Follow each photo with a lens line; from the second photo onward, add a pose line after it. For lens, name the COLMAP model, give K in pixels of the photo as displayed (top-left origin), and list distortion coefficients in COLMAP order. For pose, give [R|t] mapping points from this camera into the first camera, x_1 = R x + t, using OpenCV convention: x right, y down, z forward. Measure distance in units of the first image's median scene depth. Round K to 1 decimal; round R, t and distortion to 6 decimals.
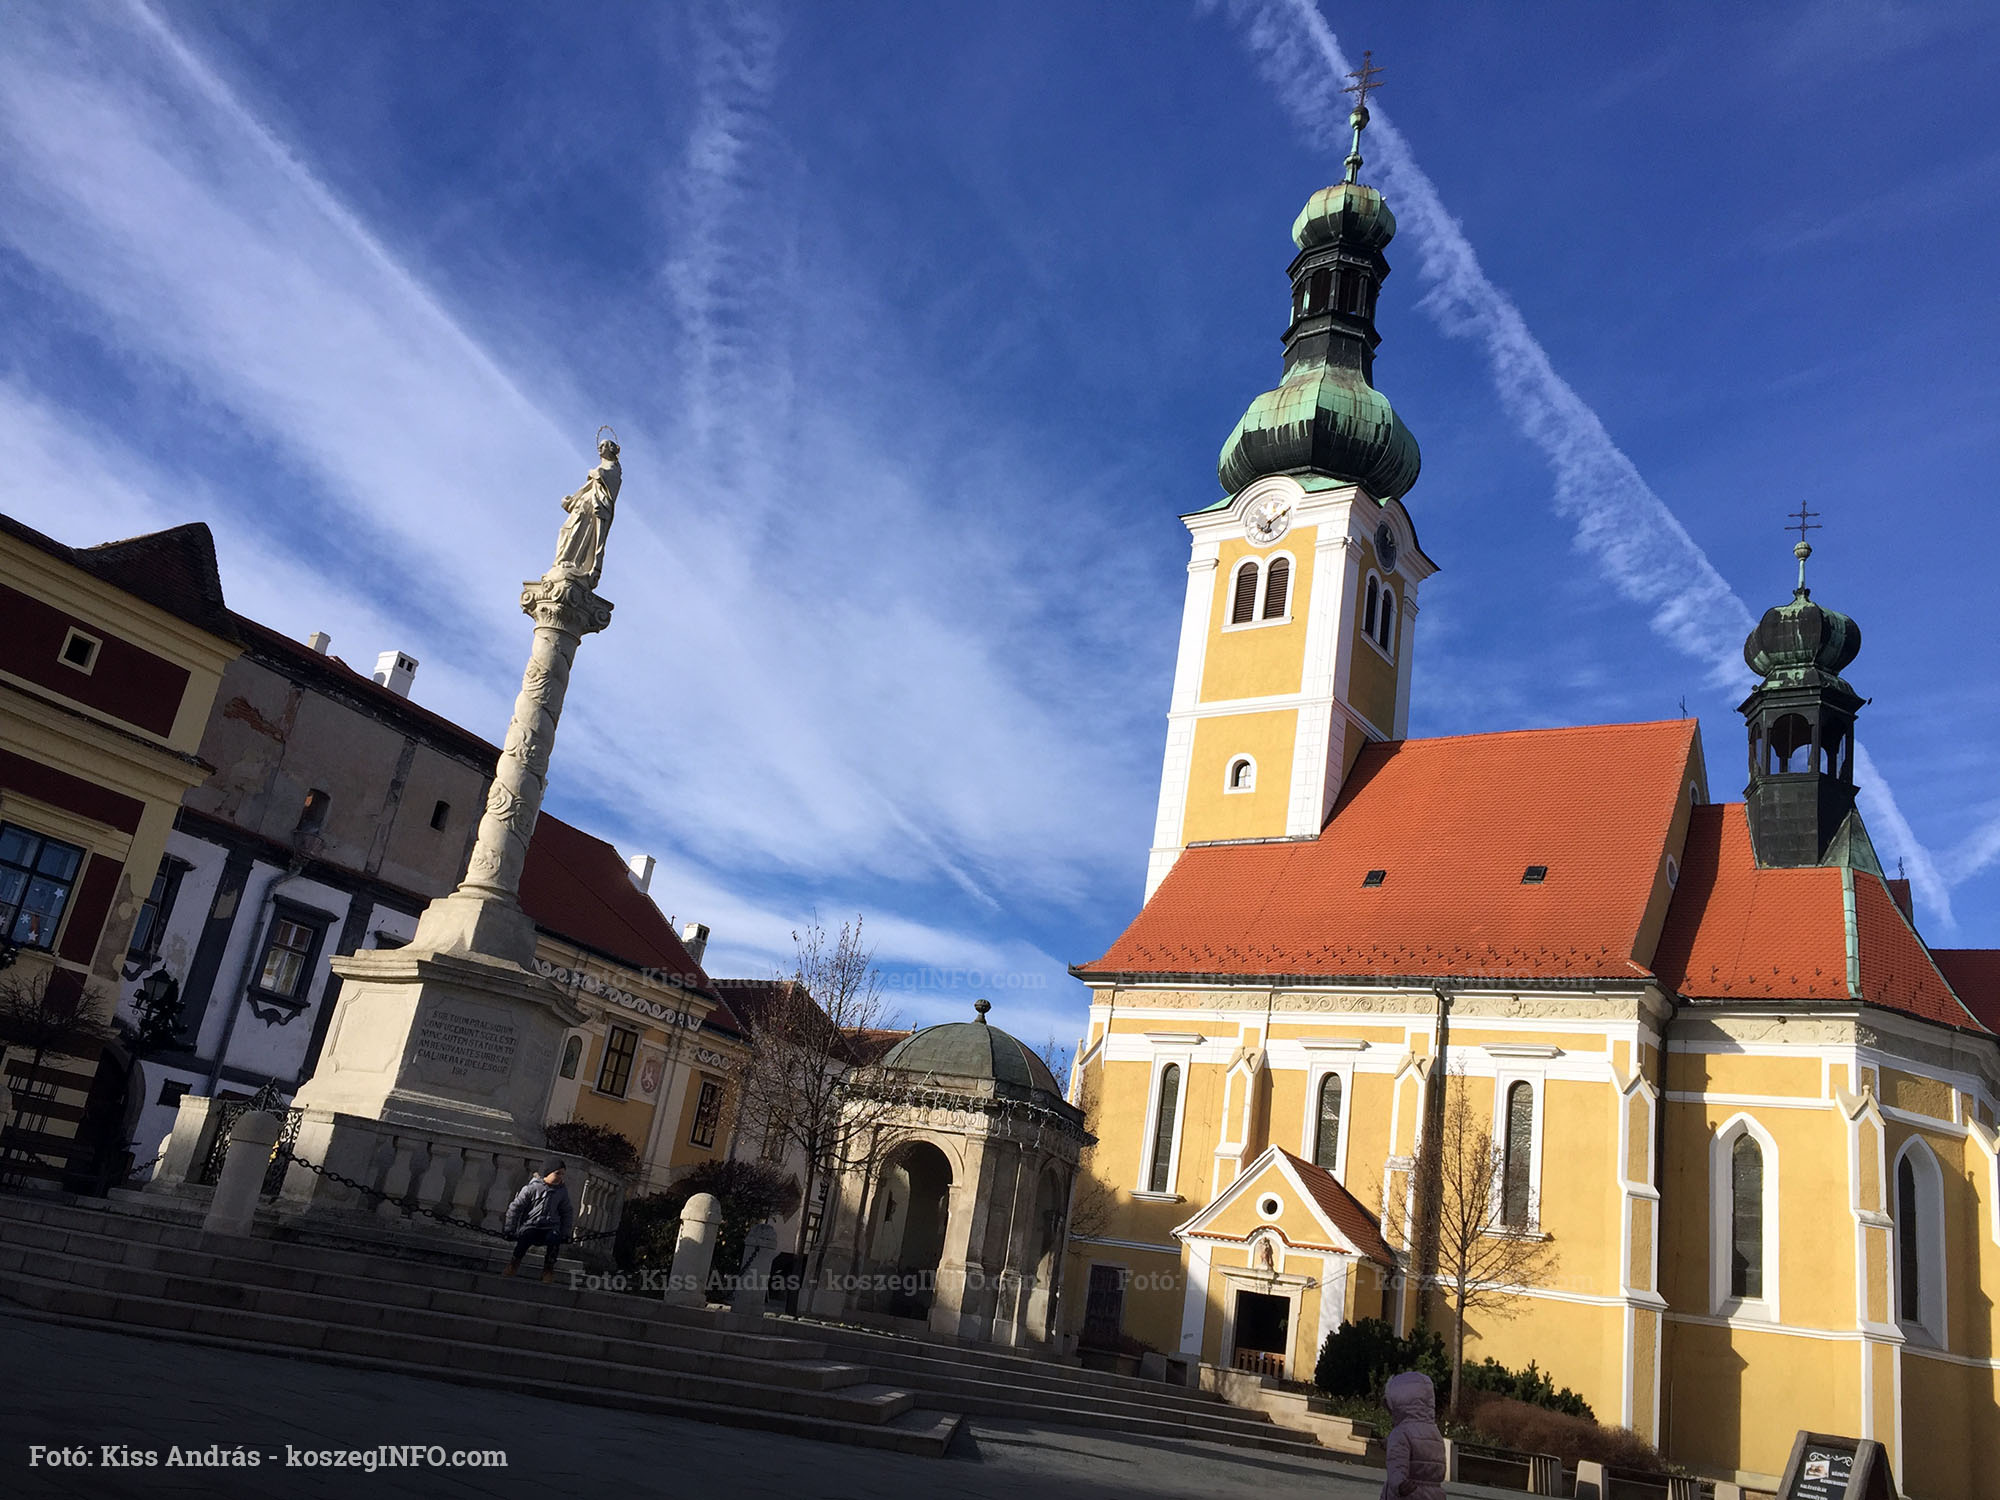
lens RADIAL K [[1678.0, 0, 995.7], [0, 1678.0, 756.3], [0, 0, 1]] dist [0.076553, -0.092541]
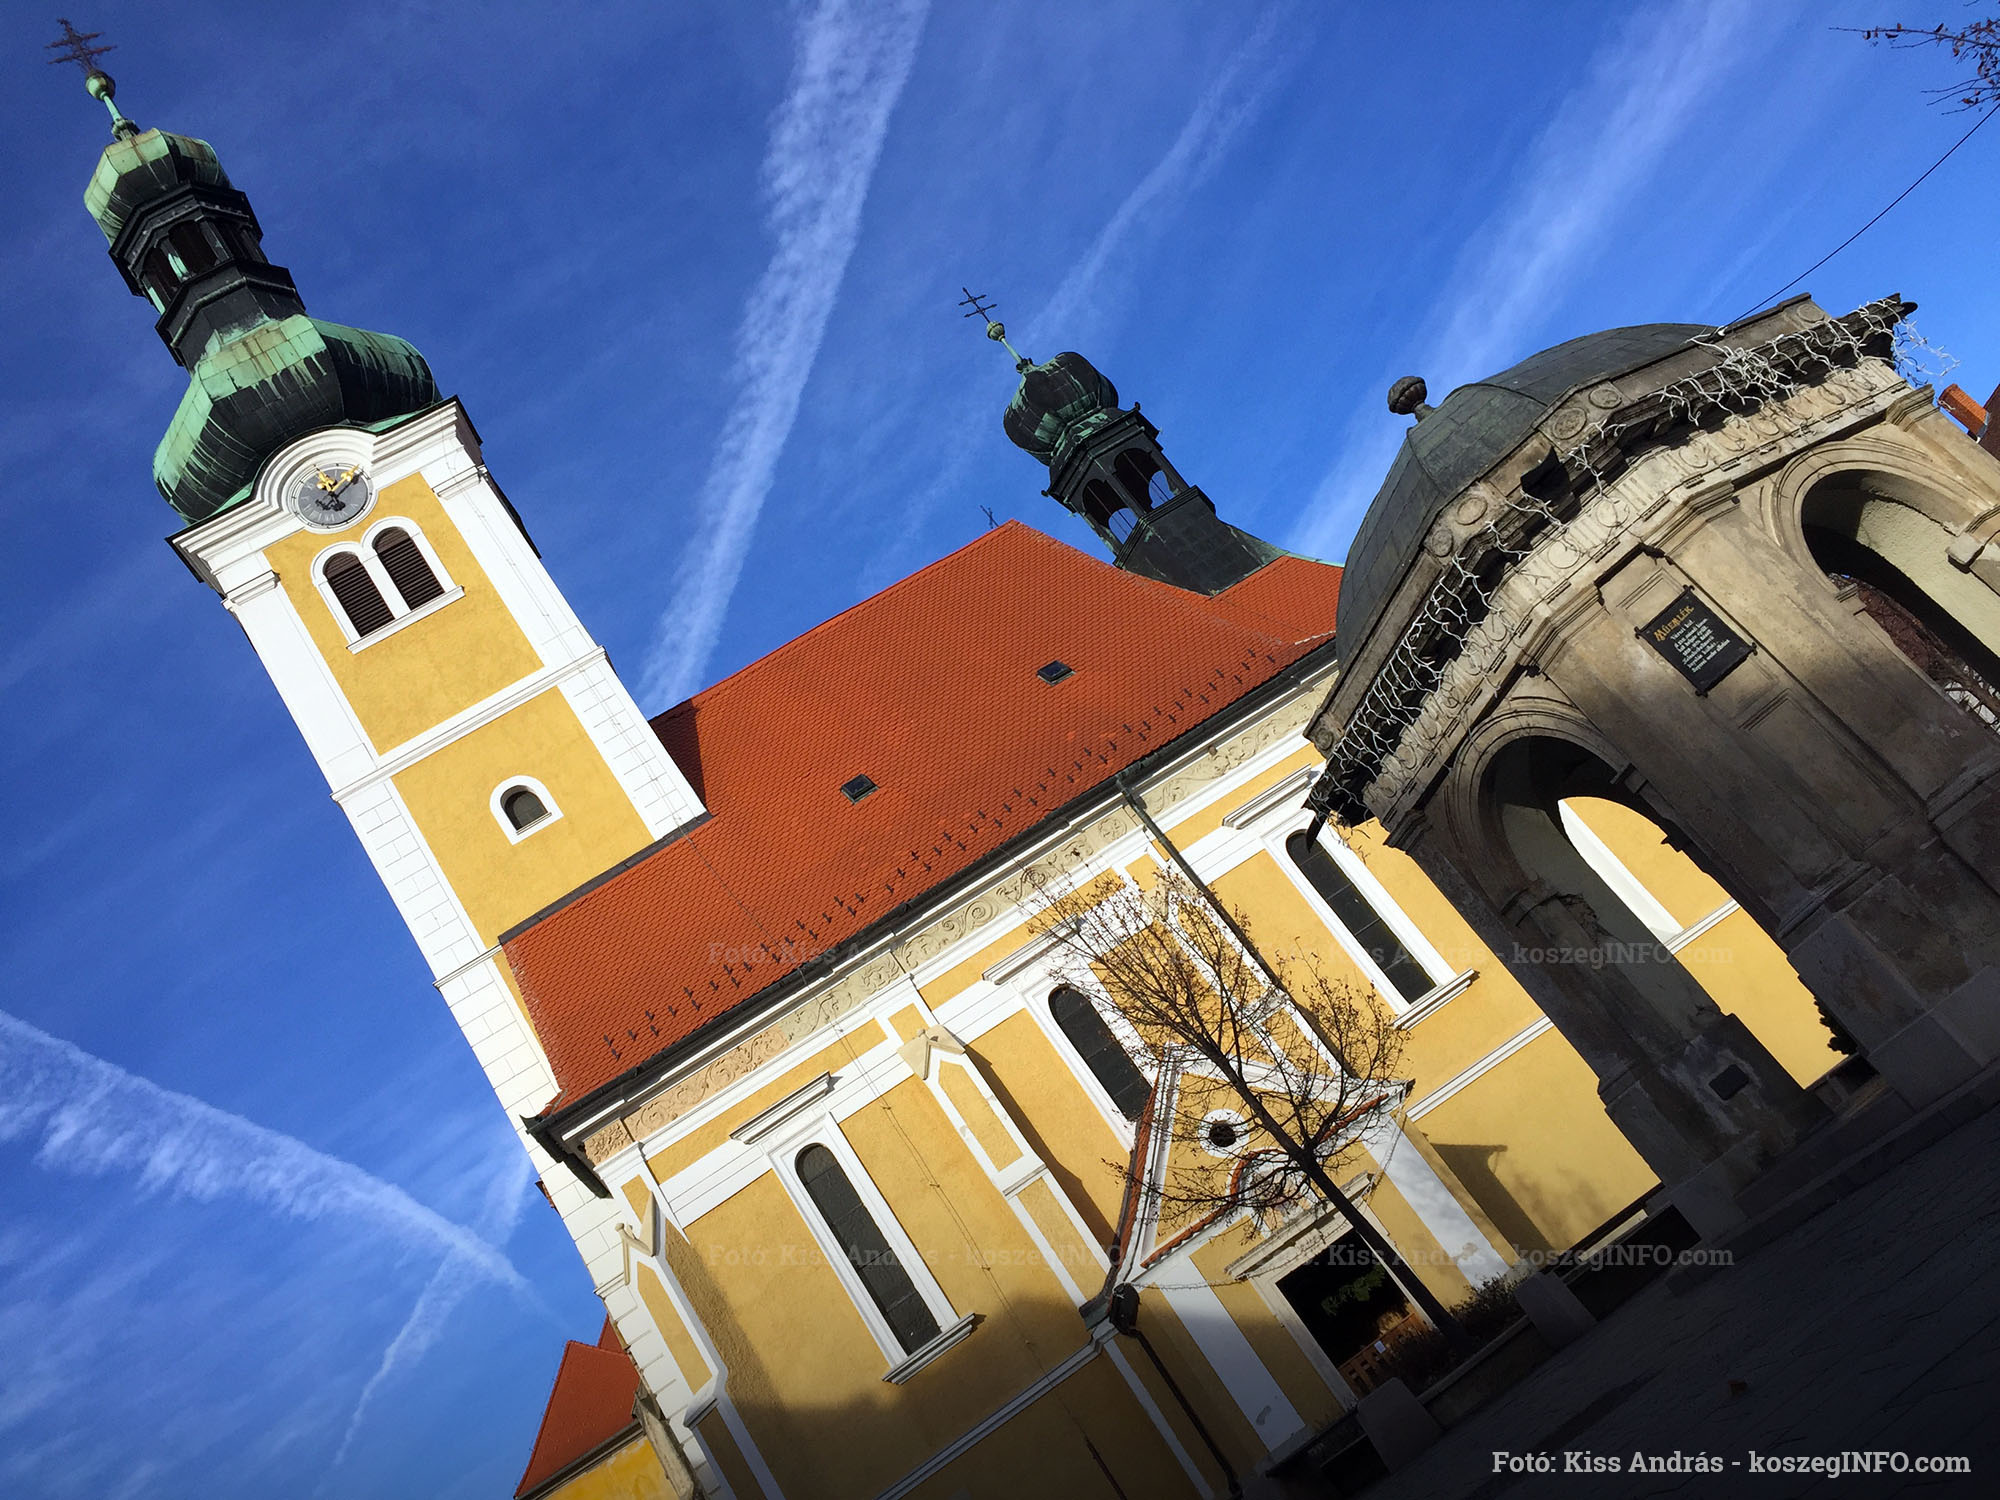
lens RADIAL K [[1678.0, 0, 995.7], [0, 1678.0, 756.3], [0, 0, 1]] dist [0.076553, -0.092541]
pose [[0.595209, -0.262395, 0.759523, -0.232861], [0.462830, 0.884606, -0.057095, 0.117500], [-0.656897, 0.385514, 0.647970, 0.496736]]
